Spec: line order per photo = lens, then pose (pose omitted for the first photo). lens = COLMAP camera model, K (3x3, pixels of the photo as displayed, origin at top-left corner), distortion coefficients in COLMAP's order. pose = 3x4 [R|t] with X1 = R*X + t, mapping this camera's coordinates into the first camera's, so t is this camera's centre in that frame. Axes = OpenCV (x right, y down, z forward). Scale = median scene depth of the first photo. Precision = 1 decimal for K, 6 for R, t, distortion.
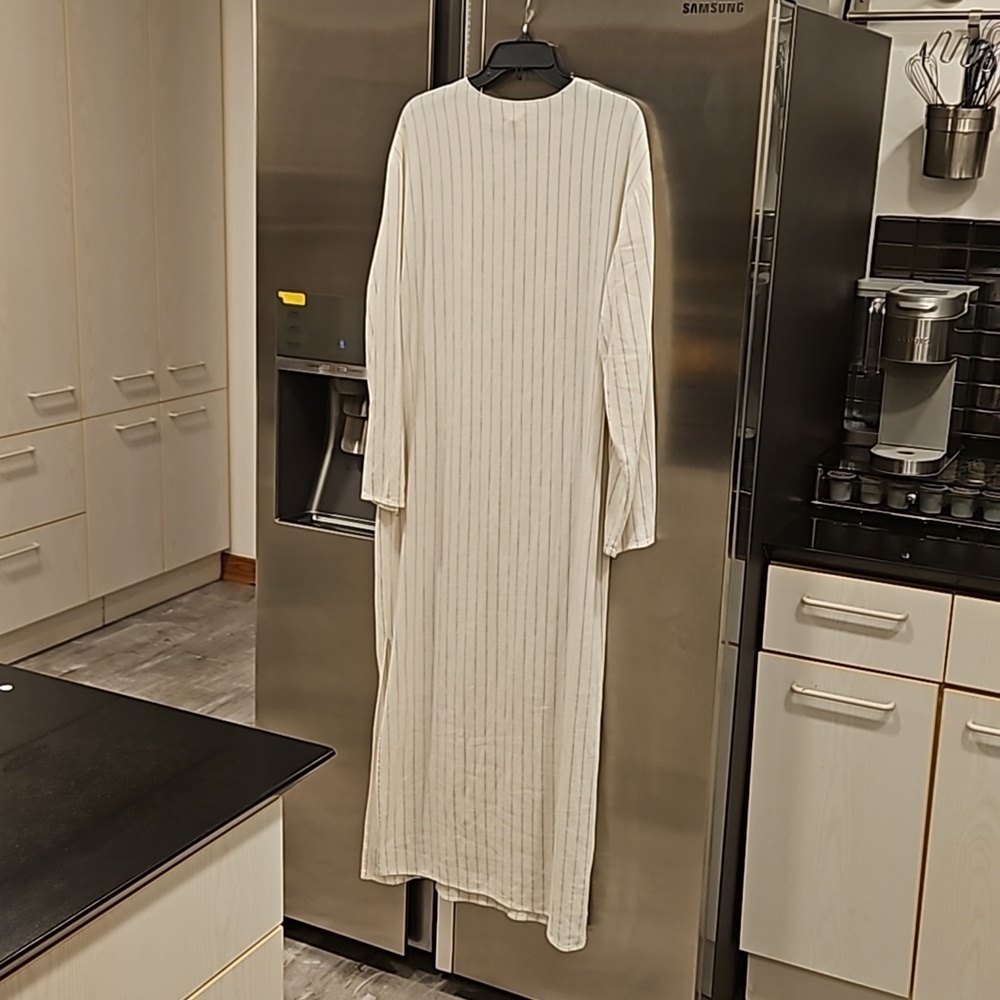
lens RADIAL K [[1418.2, 0, 483.2], [0, 1418.2, 499.3], [0, 0, 1]] dist [0.181873, -0.660652]
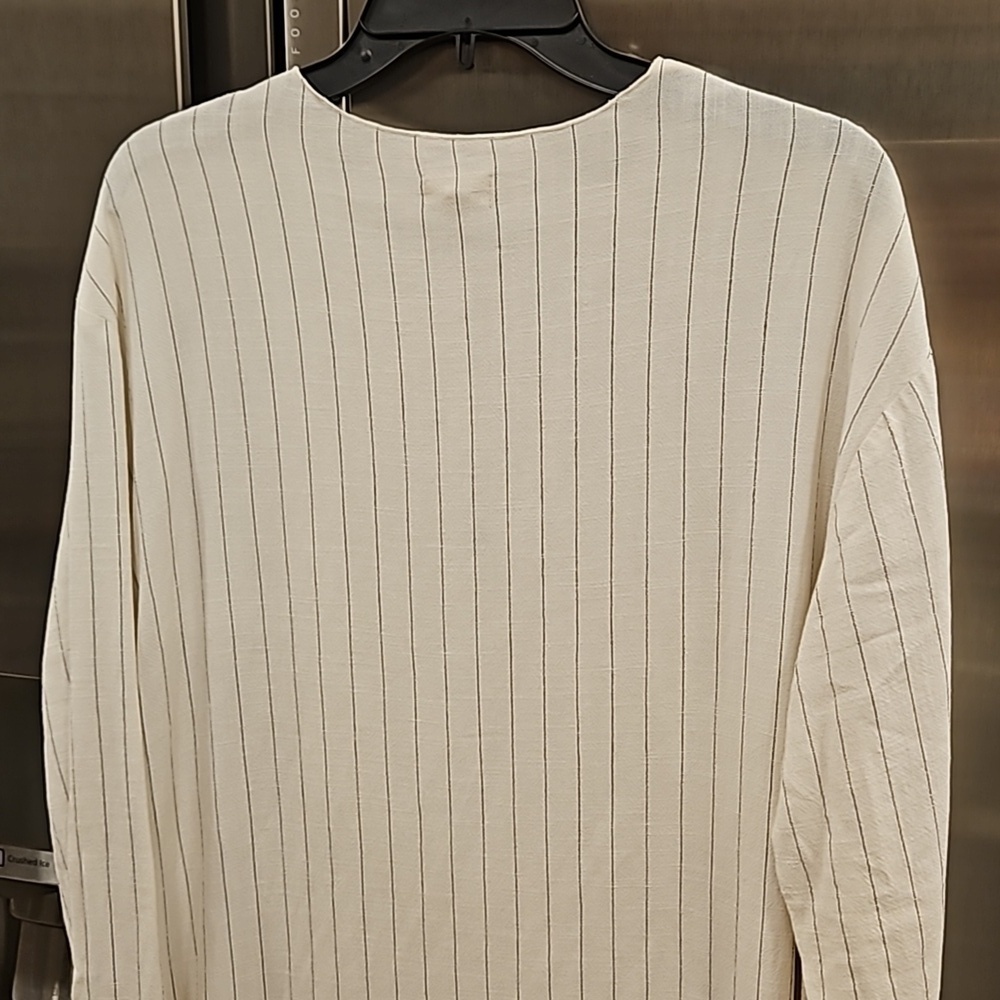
lens RADIAL K [[1464.5, 0, 500.2], [0, 1464.5, 487.2], [0, 0, 1]] dist [0.172051, -0.706696]
pose [[0.981952, -0.074639, 0.173777, -0.031970], [0.077571, 0.996935, -0.010131, -0.190432], [-0.172488, 0.023428, 0.984733, 0.657626]]
